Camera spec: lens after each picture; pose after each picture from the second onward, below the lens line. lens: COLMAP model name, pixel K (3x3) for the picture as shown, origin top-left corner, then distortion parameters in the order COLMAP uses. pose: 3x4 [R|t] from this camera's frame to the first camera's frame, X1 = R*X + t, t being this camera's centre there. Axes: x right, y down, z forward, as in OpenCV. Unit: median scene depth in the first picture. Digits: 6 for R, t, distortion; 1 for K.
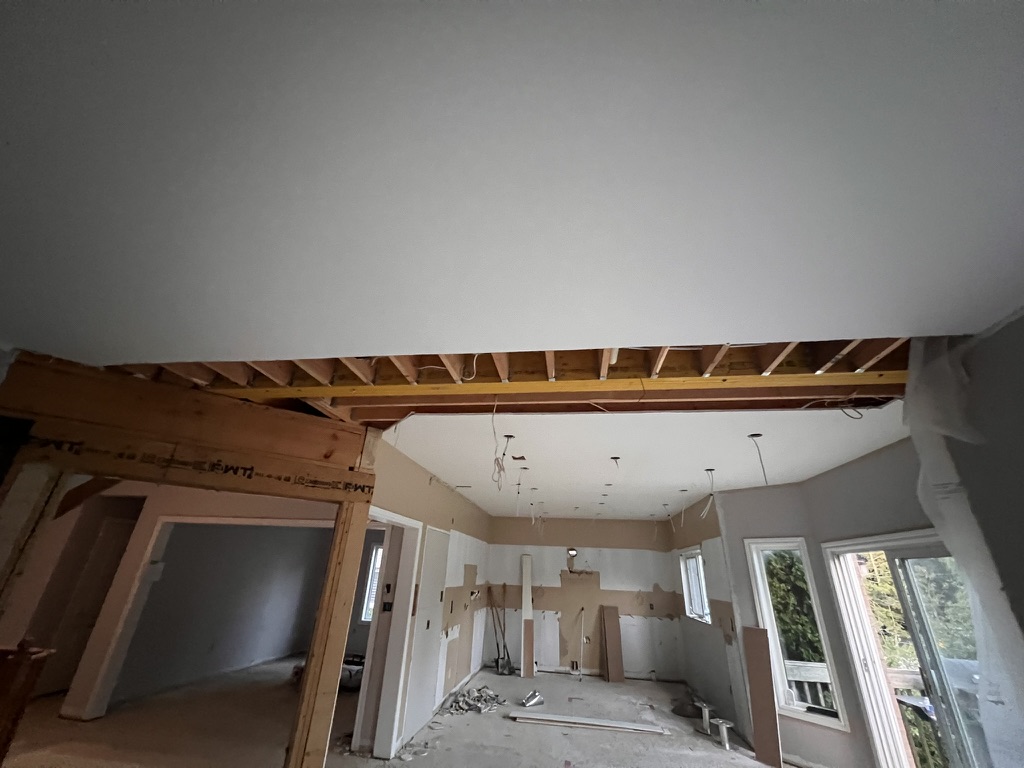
lens RADIAL K [[413.9, 0, 511.9], [0, 413.9, 383.0], [0, 0, 1]] dist [-0.002556, 0.001168]
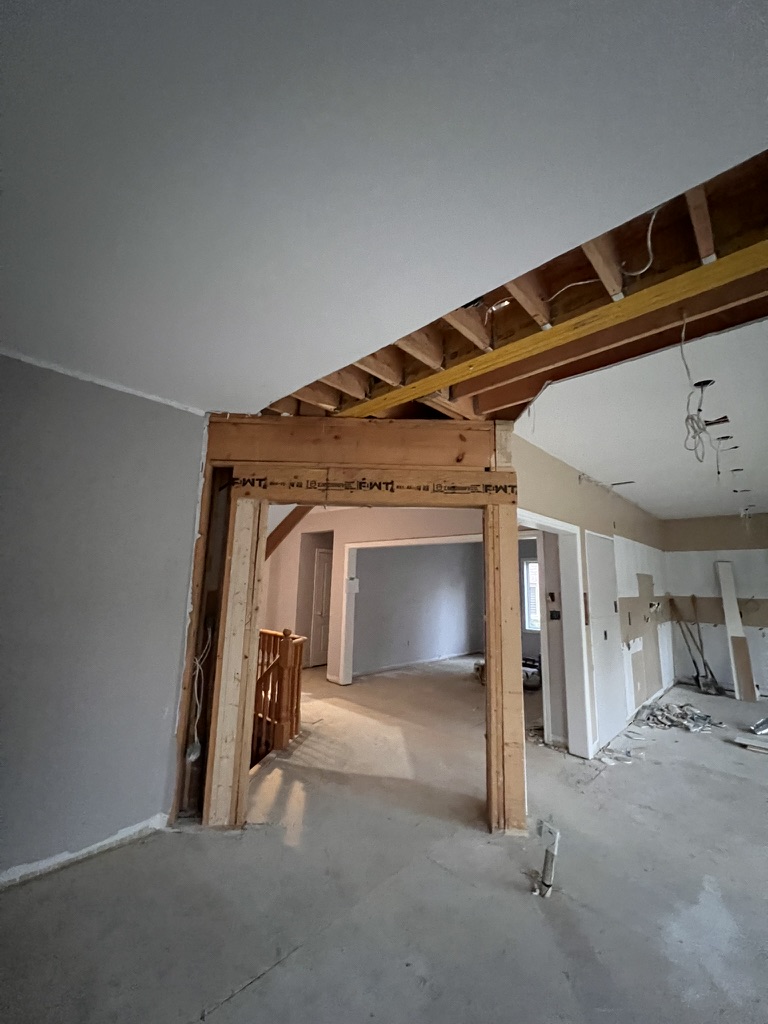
lens RADIAL K [[413.9, 0, 383.3], [0, 413.9, 509.4], [0, 0, 1]] dist [-0.002556, 0.001168]
pose [[0.813465, -0.120865, -0.568917, -0.077011], [0.250922, 0.955385, 0.155812, 0.096088], [0.524703, -0.269501, 0.807500, 0.147351]]
